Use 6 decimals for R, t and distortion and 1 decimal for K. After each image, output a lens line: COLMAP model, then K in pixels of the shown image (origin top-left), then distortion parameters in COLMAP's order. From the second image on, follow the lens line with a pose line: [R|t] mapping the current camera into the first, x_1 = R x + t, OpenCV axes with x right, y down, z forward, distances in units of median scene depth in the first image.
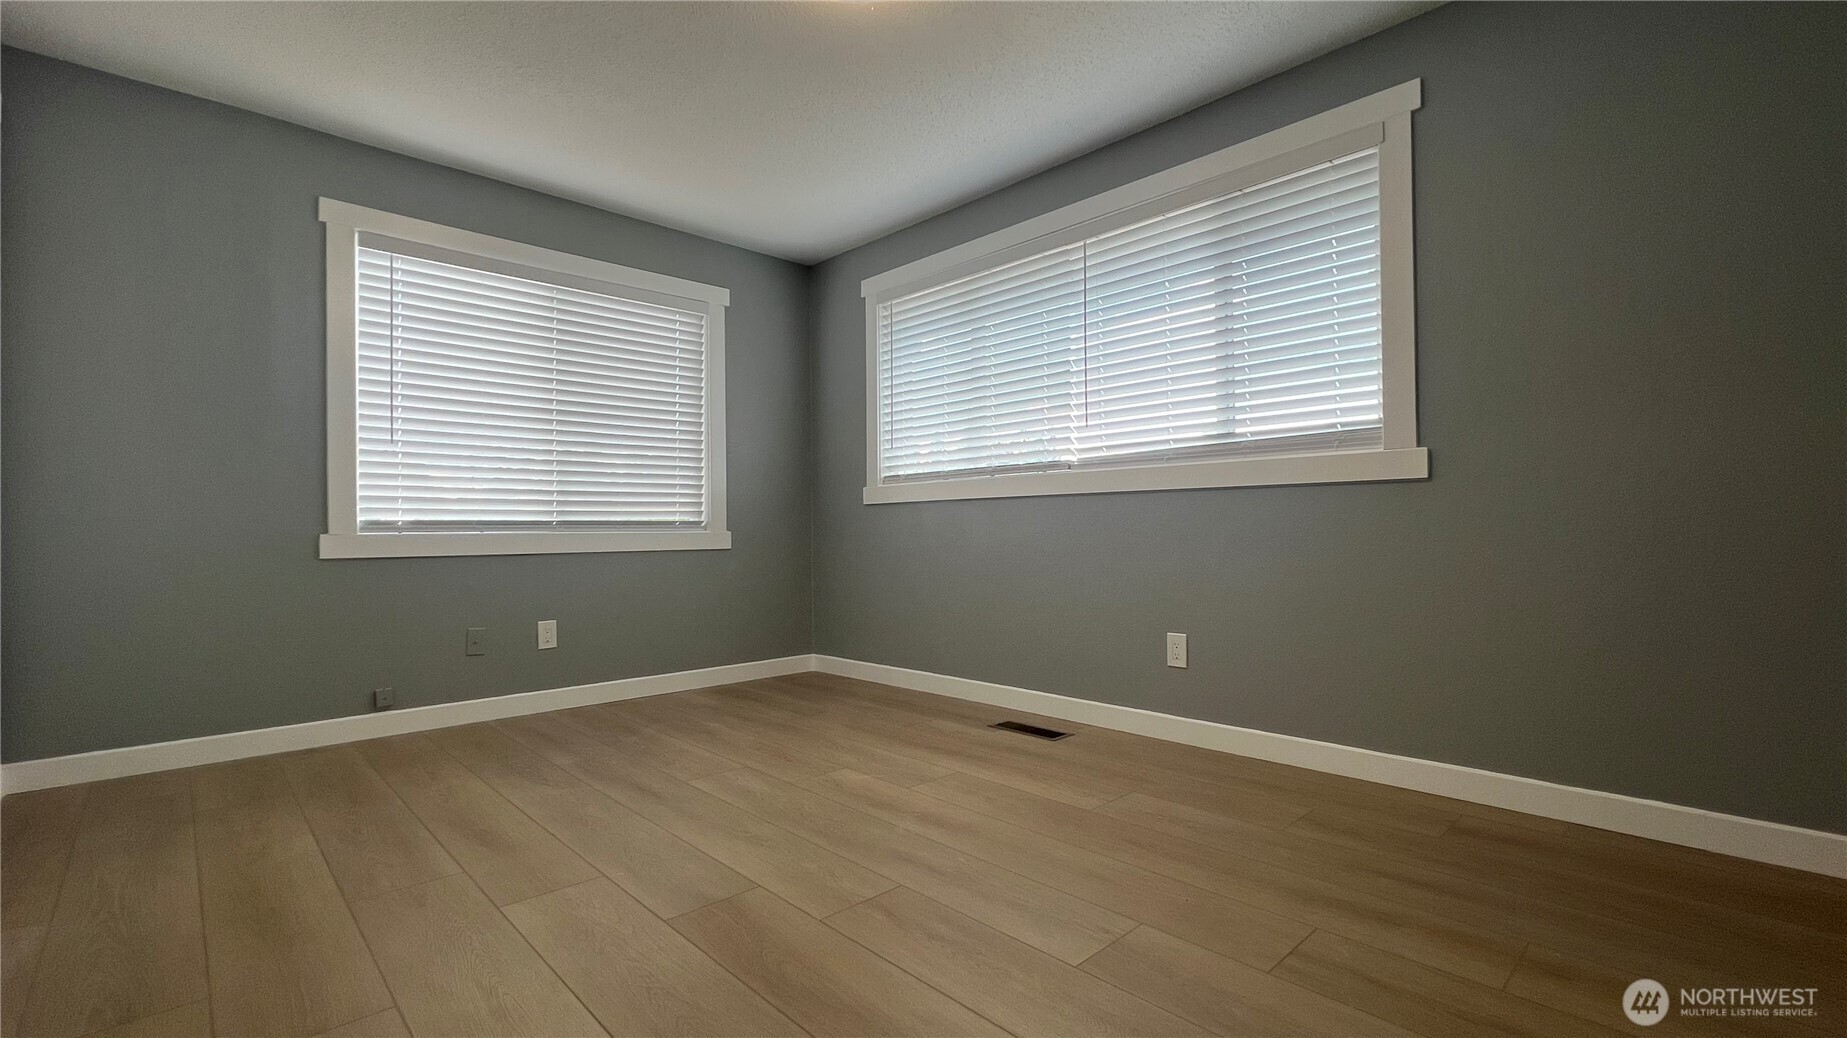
lens RADIAL K [[796.1, 0, 924.0], [0, 796.1, 515.7], [0, 0, 1]] dist [-0.000680, 0.000553]
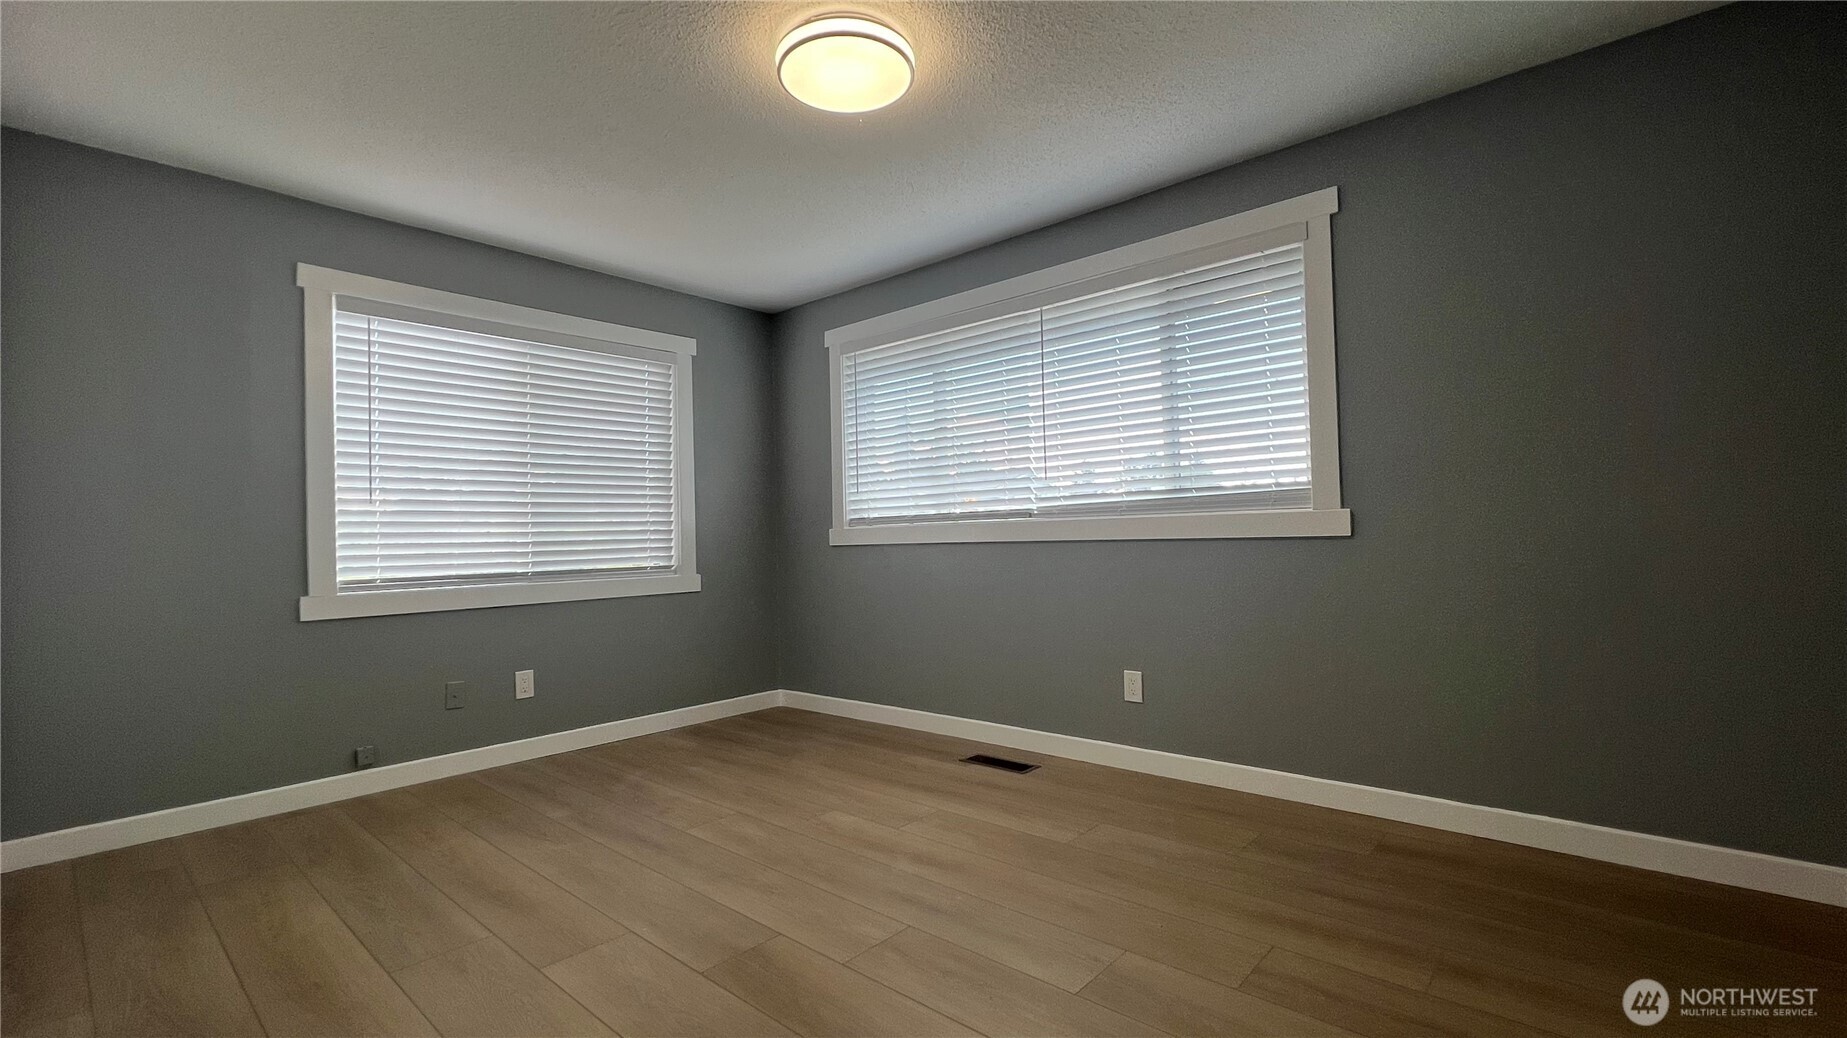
lens RADIAL K [[796.1, 0, 921.4], [0, 796.1, 514.4], [0, 0, 1]] dist [-0.000680, 0.000553]
pose [[0.996702, -0.013472, 0.080019, -0.057337], [0.014569, 0.999807, -0.013144, -0.058068], [-0.079826, 0.014266, 0.996707, -0.070576]]
